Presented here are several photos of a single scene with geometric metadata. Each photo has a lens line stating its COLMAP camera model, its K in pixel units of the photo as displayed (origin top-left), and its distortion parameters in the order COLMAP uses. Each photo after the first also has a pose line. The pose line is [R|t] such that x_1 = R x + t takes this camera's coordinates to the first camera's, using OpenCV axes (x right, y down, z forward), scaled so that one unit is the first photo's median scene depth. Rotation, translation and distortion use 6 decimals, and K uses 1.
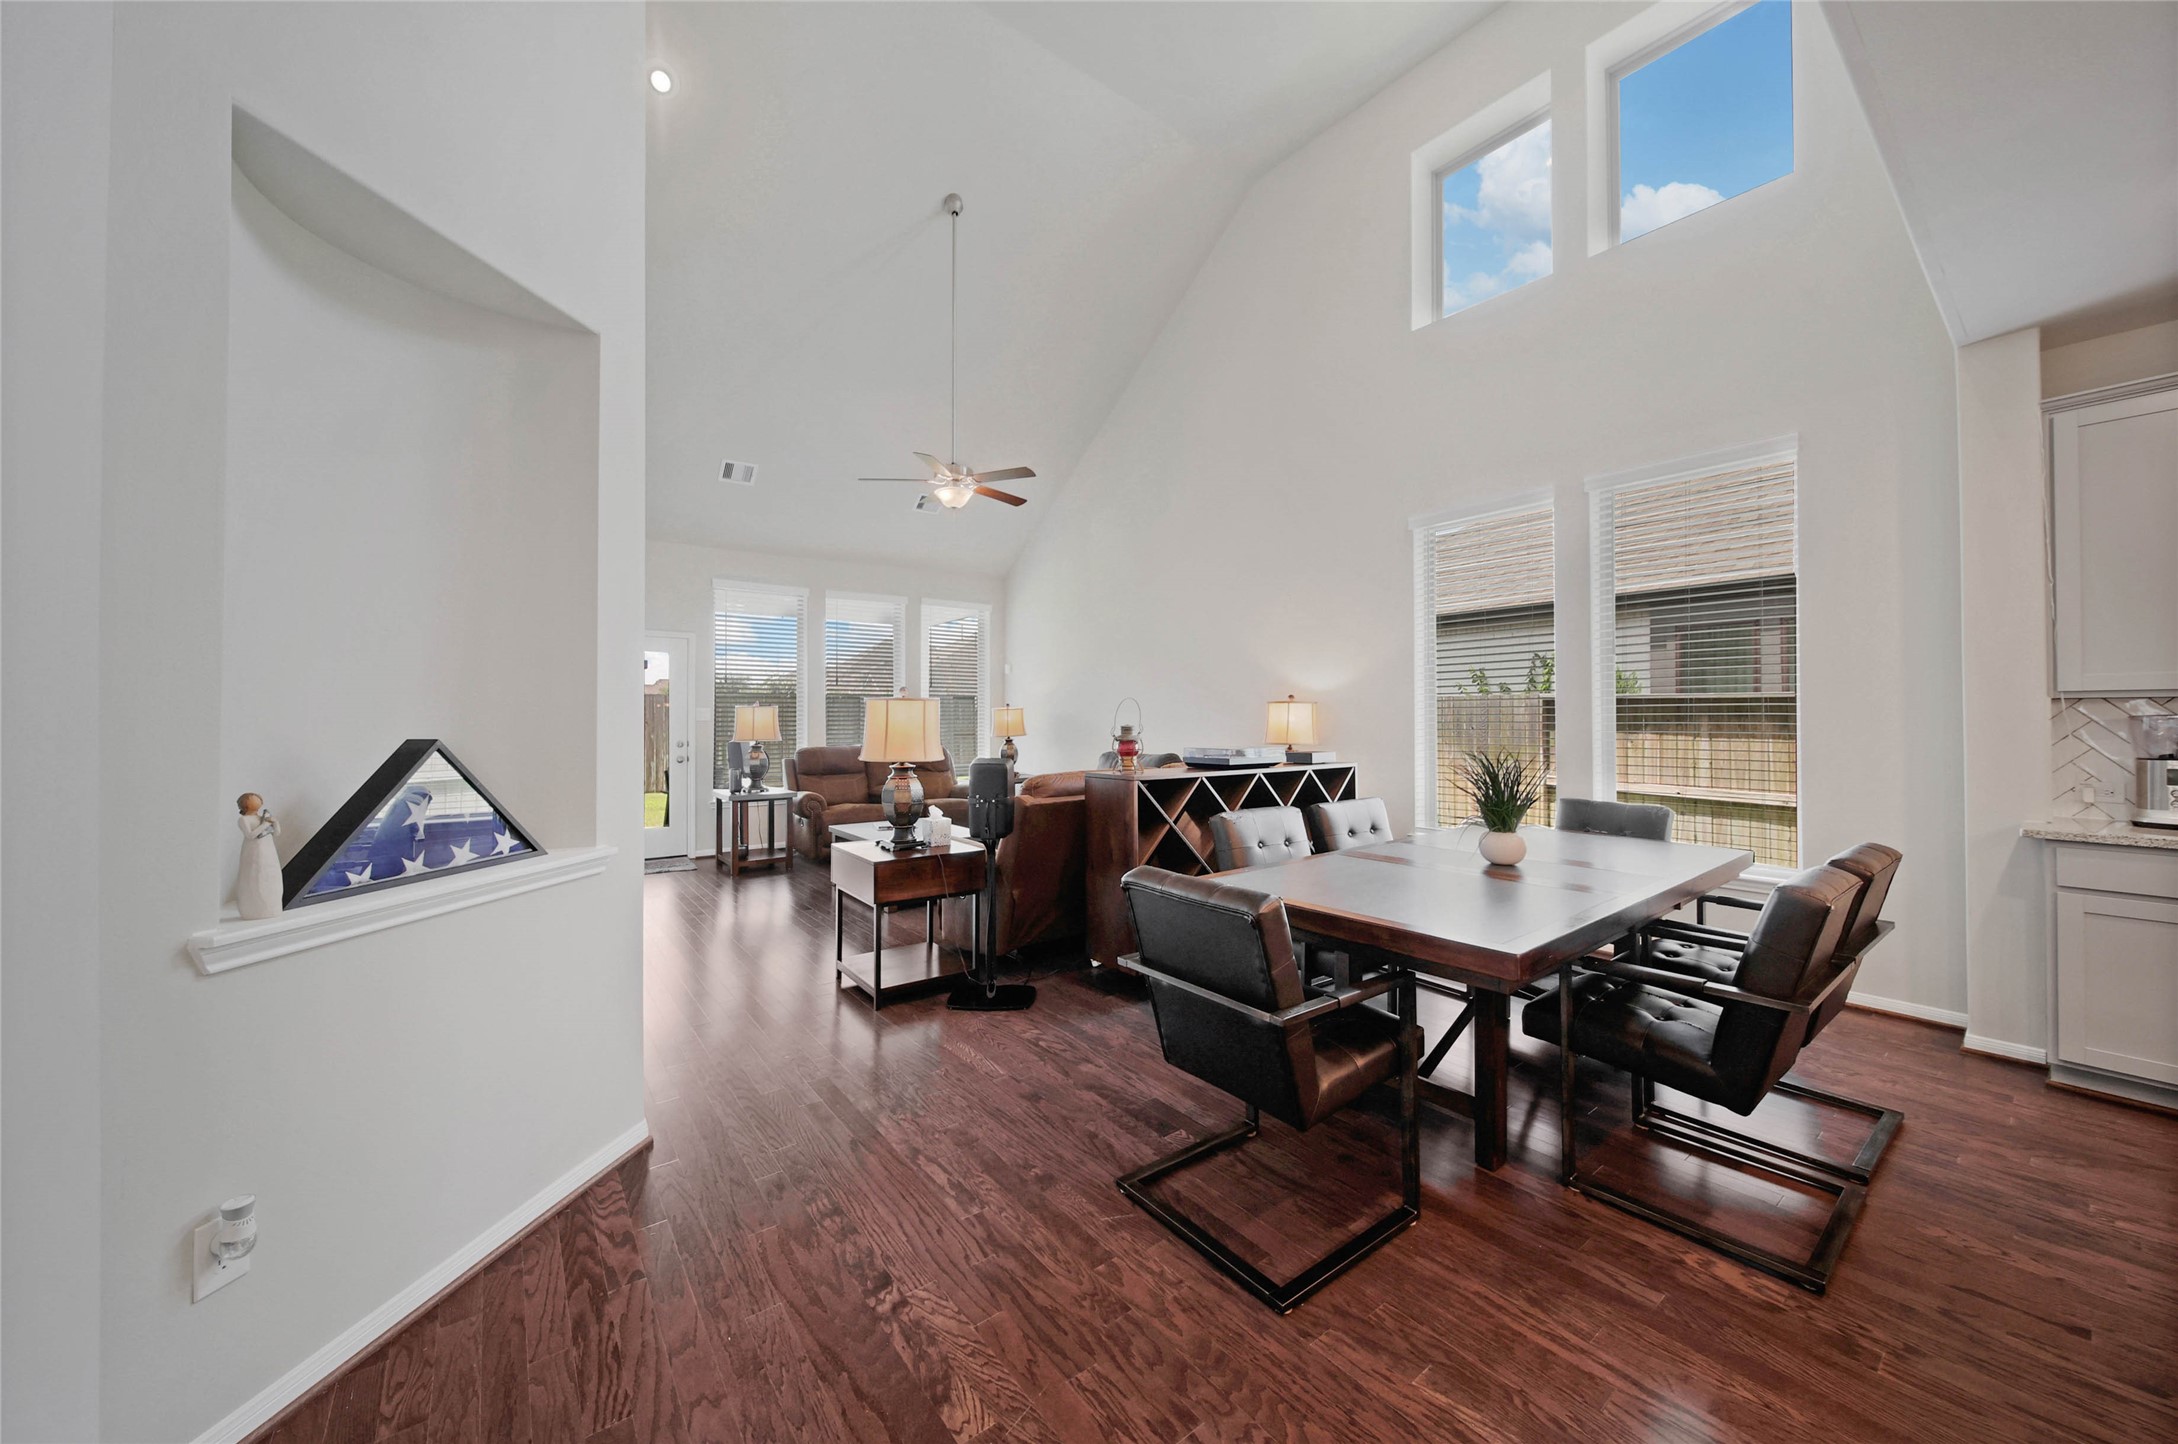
lens RADIAL K [[798.1, 0, 1121.2], [0, 798.1, 717.7], [0, 0, 1]] dist [0.001706, -0.000052]
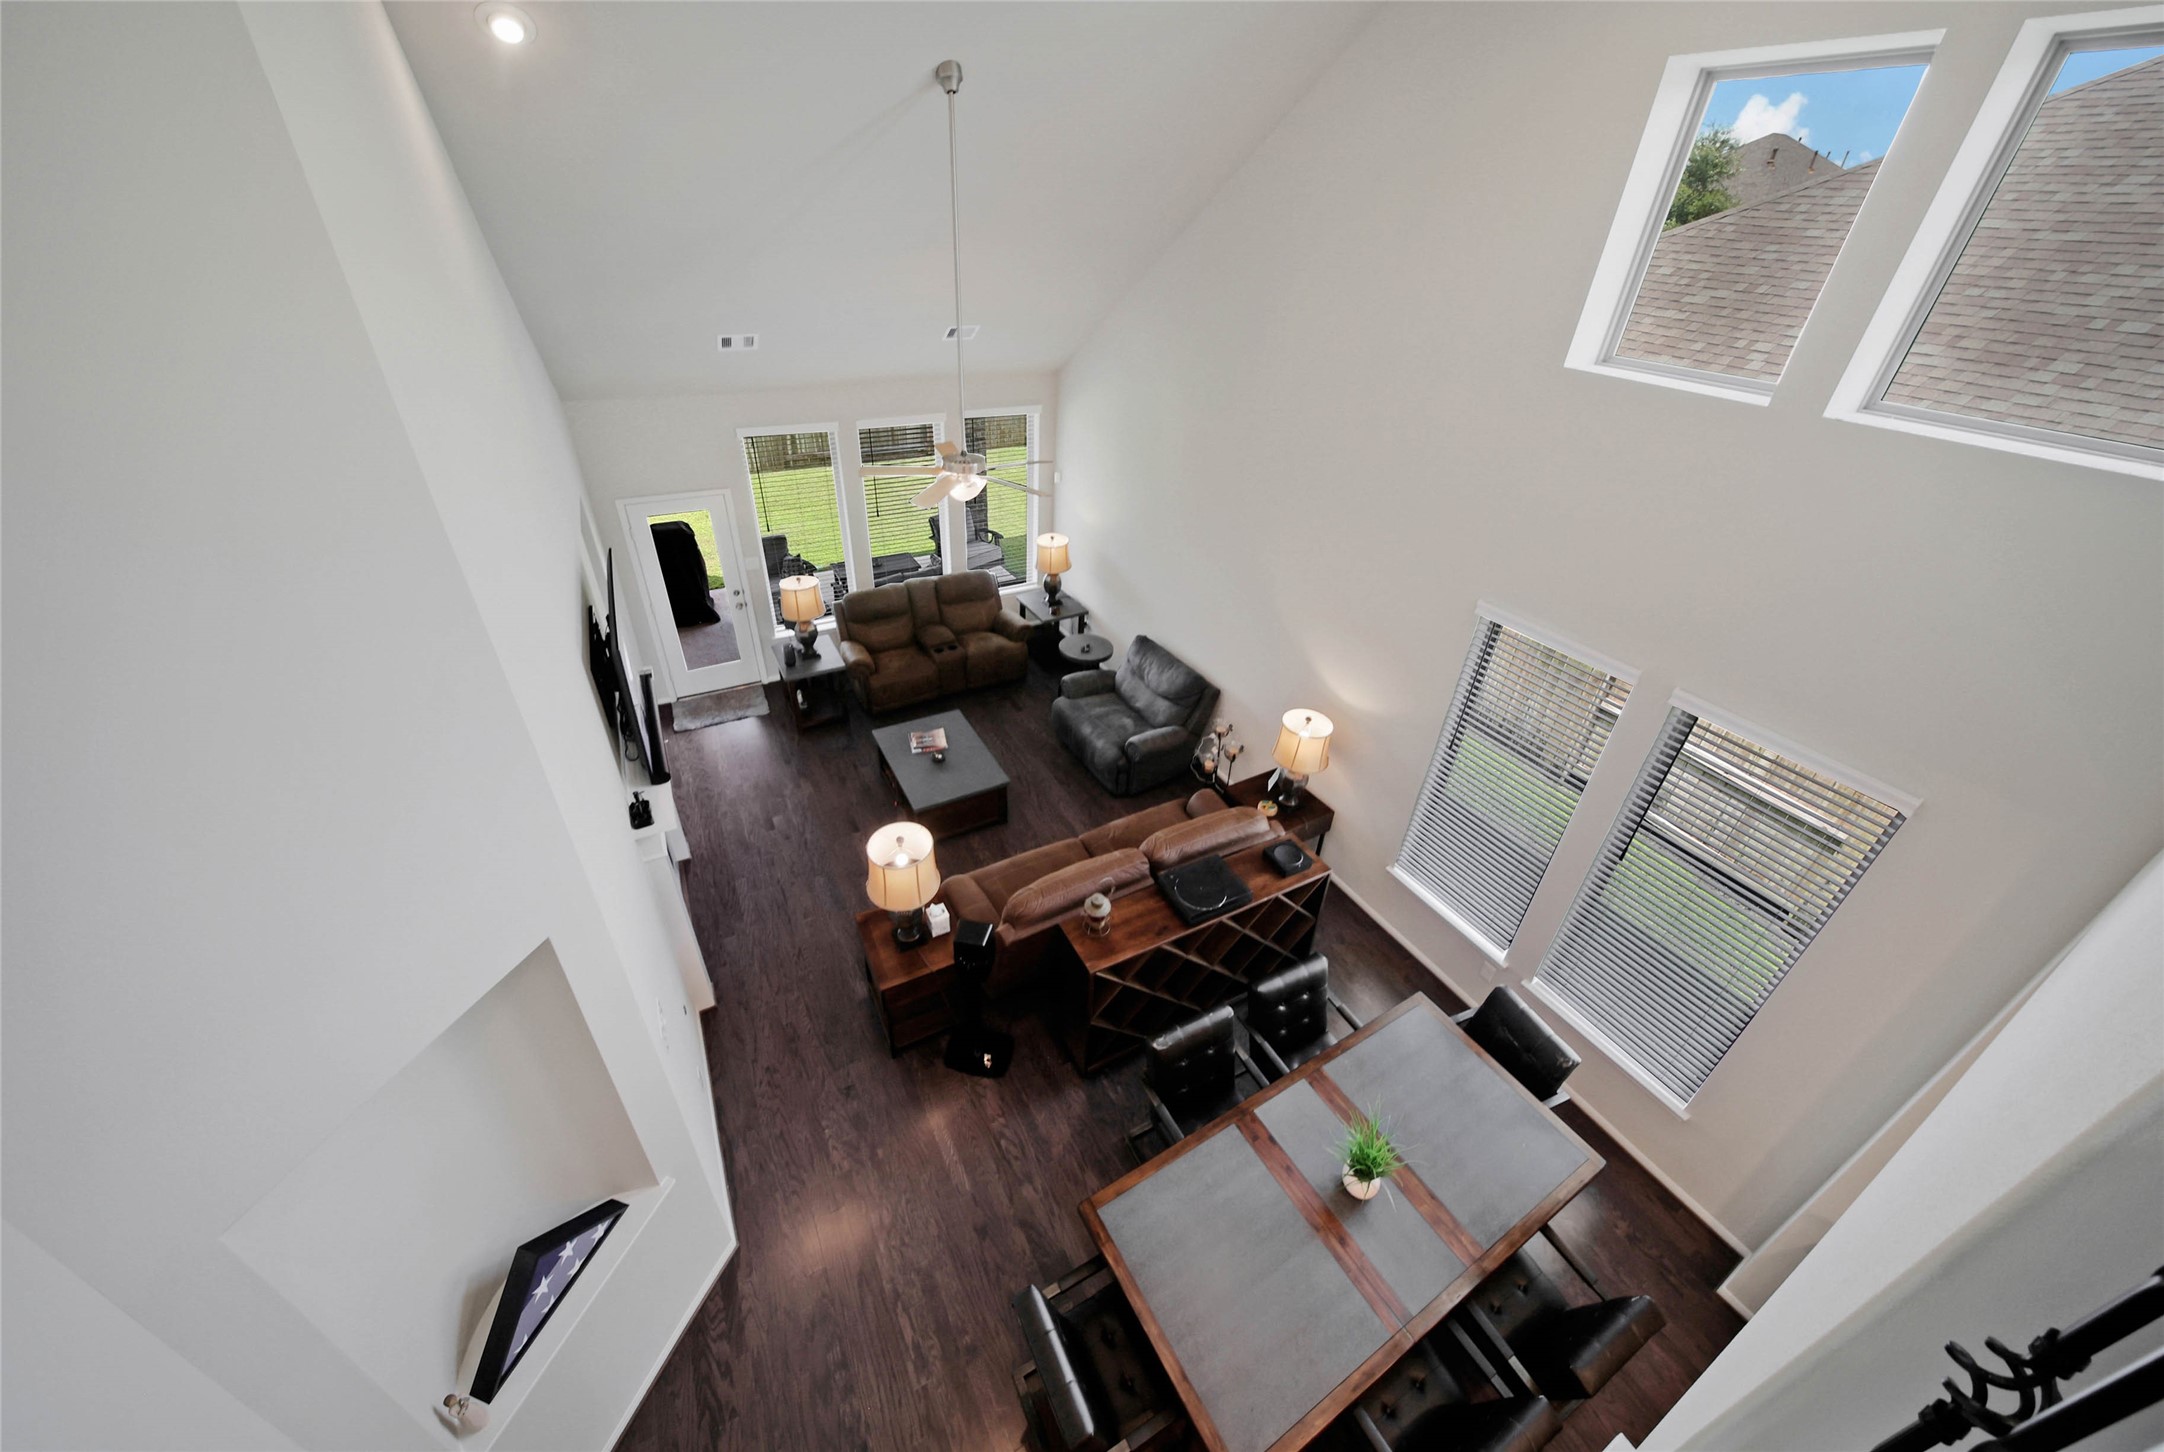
lens RADIAL K [[793.0, 0, 1097.4], [0, 793.0, 716.6], [0, 0, 1]] dist [0.001706, -0.000052]
pose [[0.985347, 0.133866, -0.105697, 0.138325], [-0.055801, 0.838595, 0.541890, -1.236513], [0.161178, -0.528051, 0.833777, 0.350975]]
